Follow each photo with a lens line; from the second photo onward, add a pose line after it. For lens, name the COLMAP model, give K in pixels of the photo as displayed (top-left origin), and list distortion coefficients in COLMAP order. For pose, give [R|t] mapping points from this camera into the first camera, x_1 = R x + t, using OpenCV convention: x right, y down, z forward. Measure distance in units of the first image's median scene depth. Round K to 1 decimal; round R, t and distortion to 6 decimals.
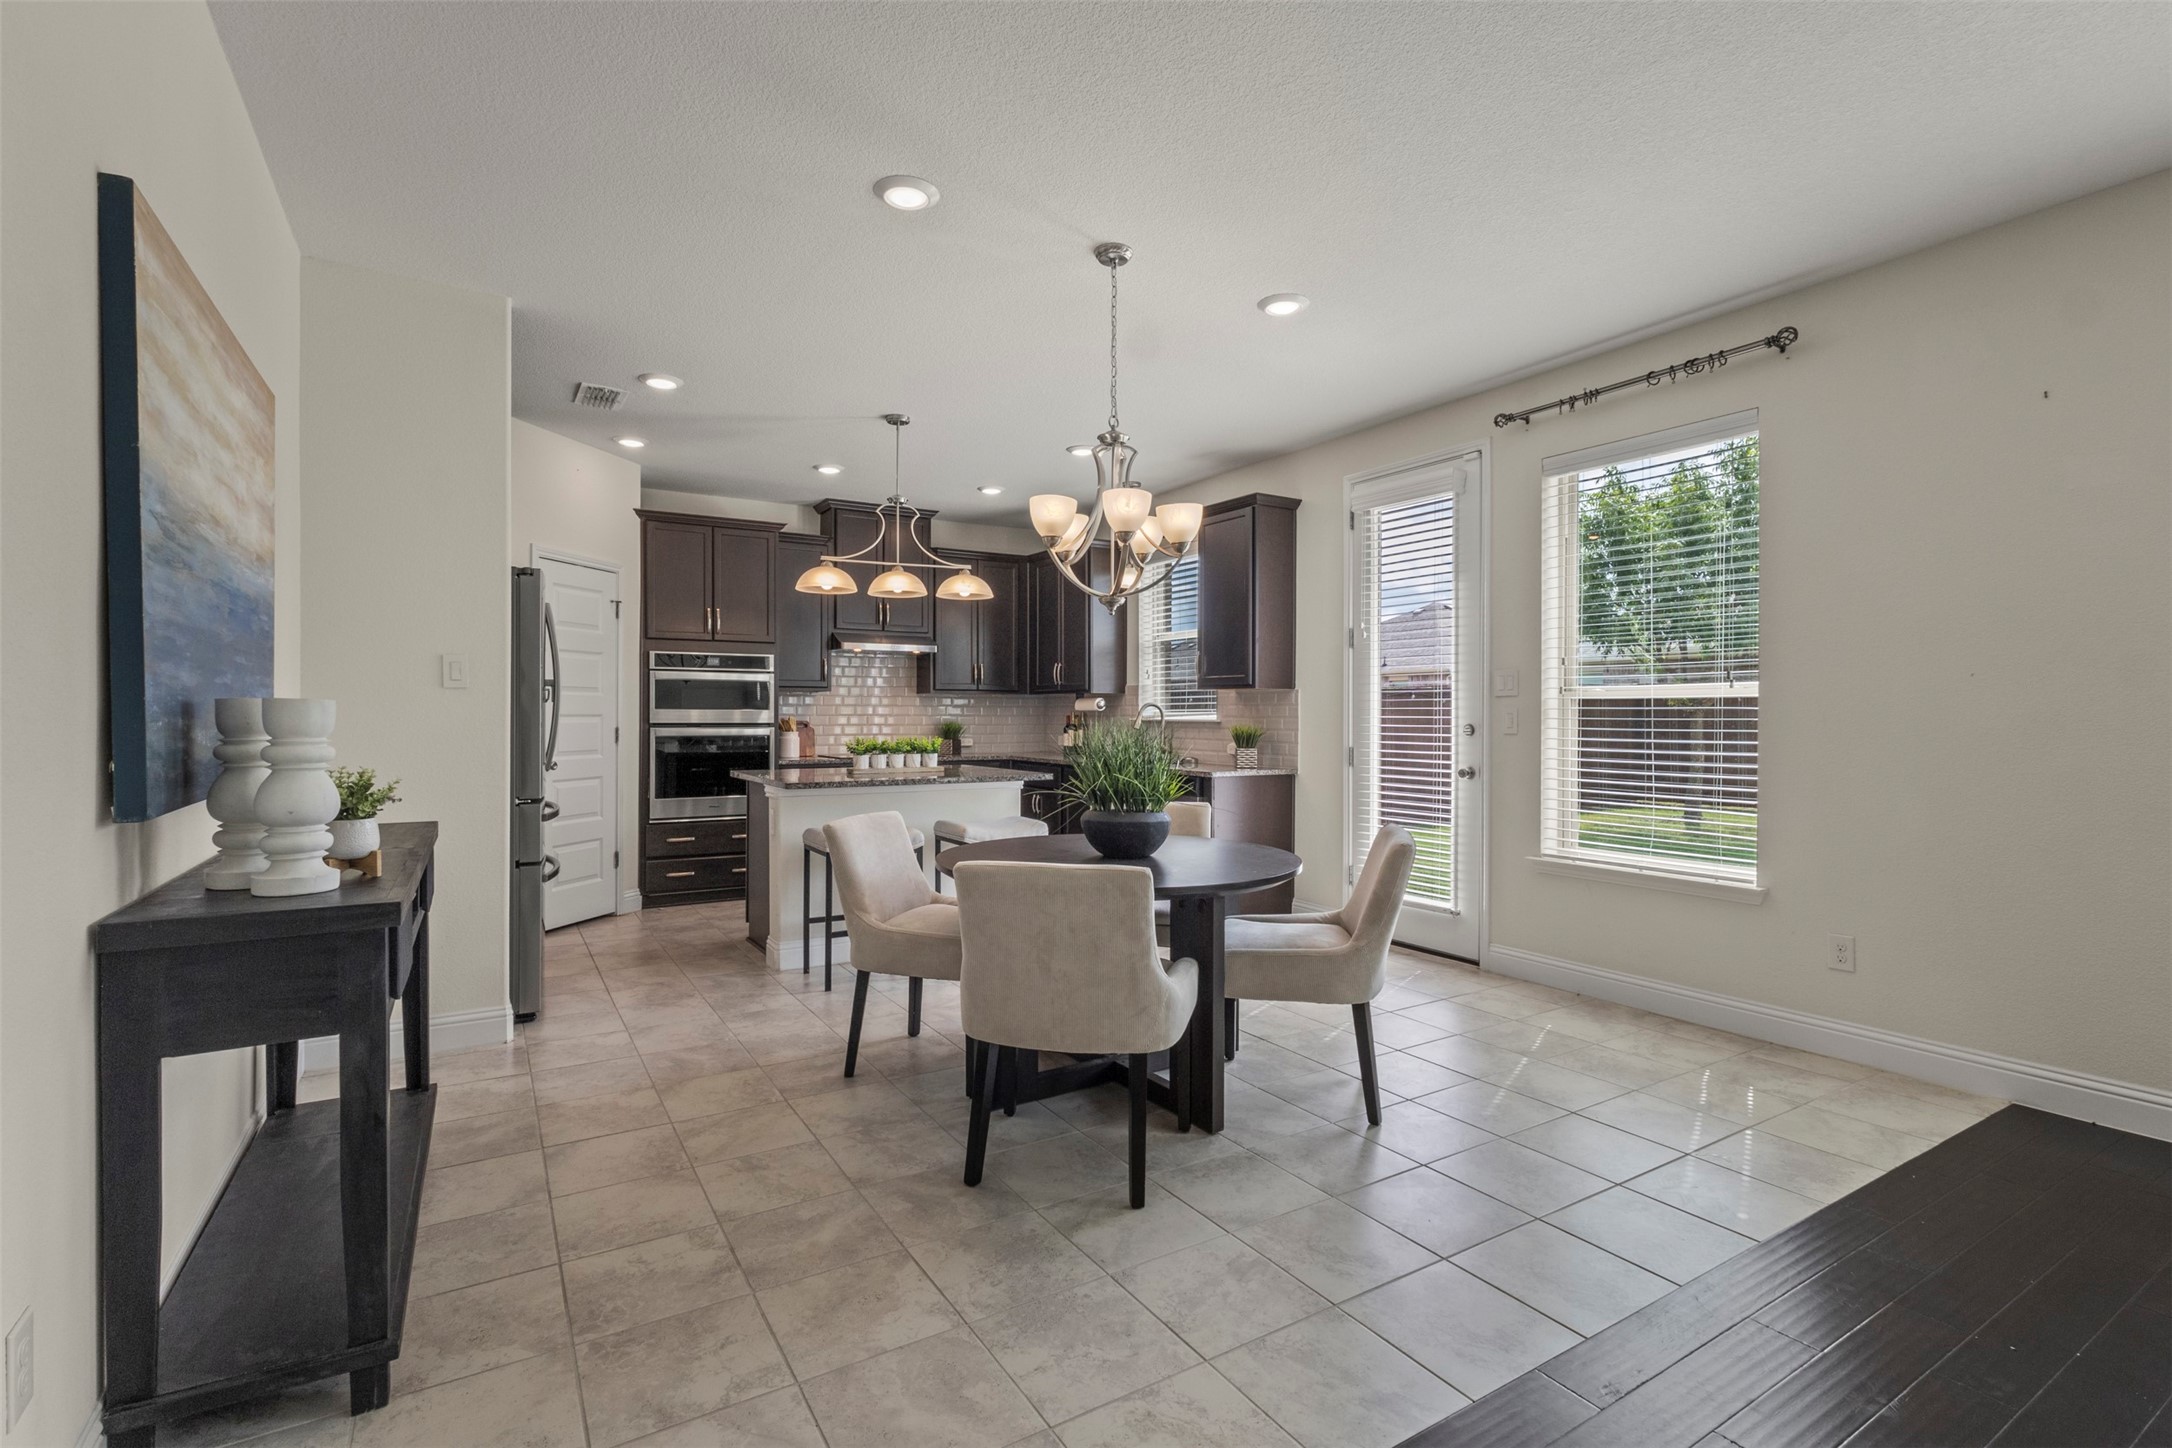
lens RADIAL K [[1001.1, 0, 1079.5], [0, 1001.1, 719.0], [0, 0, 1]] dist [-0.001581, 0.001328]
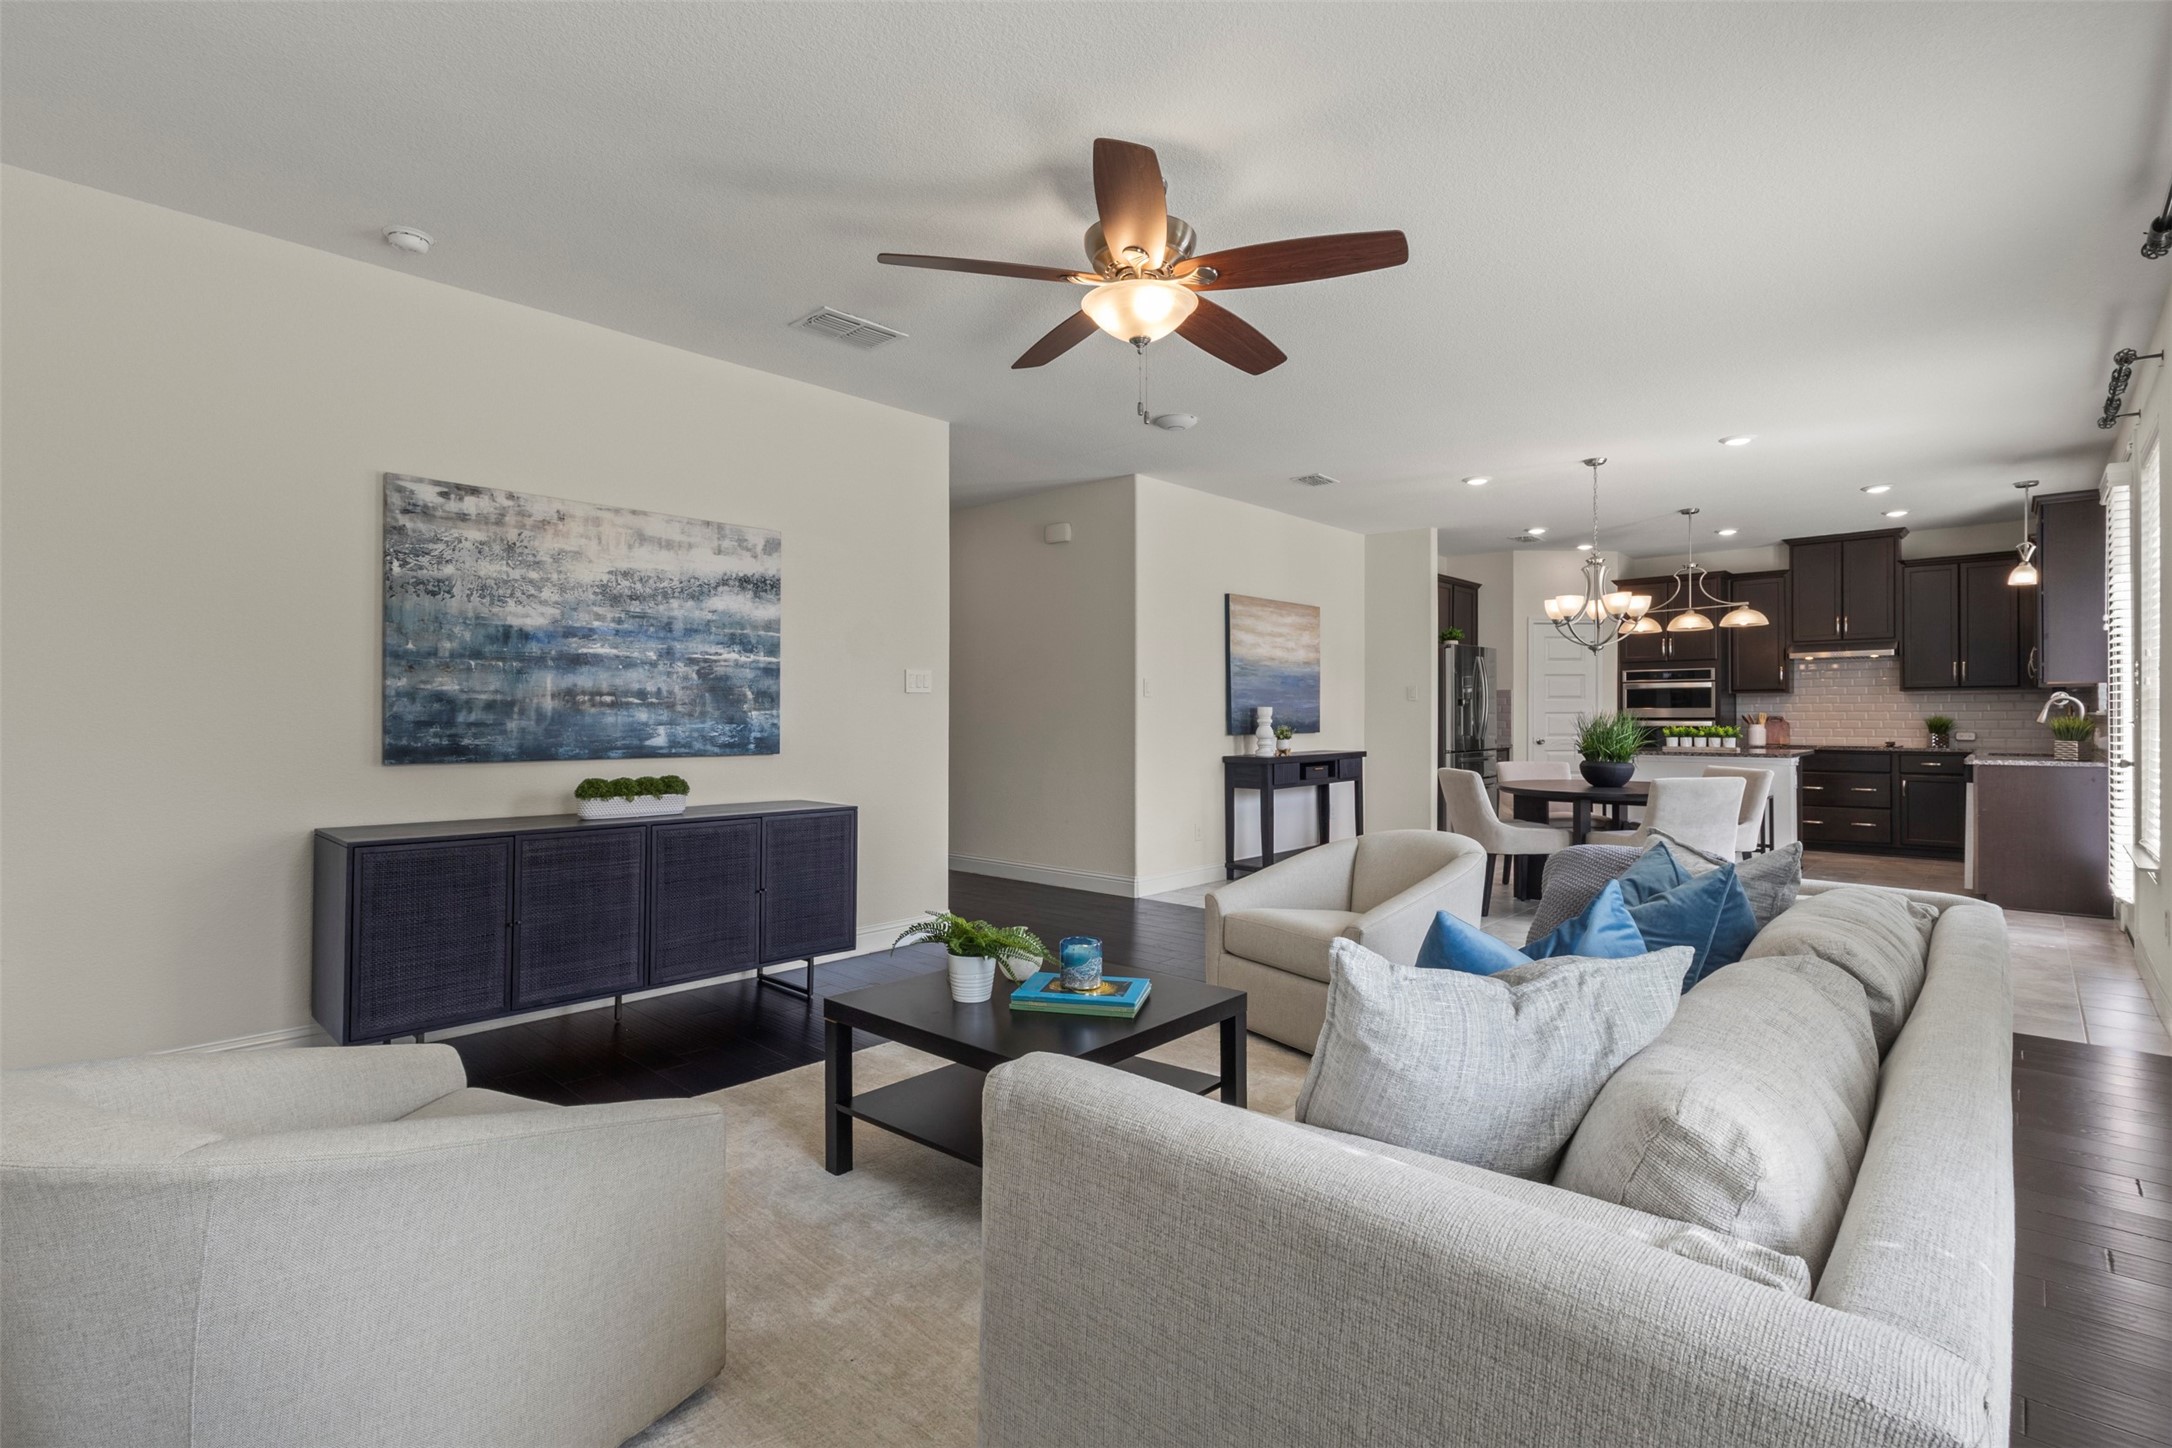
lens RADIAL K [[1001.1, 0, 1082.3], [0, 1001.1, 716.7], [0, 0, 1]] dist [-0.001581, 0.001328]
pose [[0.270782, -0.003448, -0.962634, 0.859612], [-0.000197, 0.999993, -0.003637, 0.008976], [0.962641, 0.001174, 0.270780, -0.228974]]
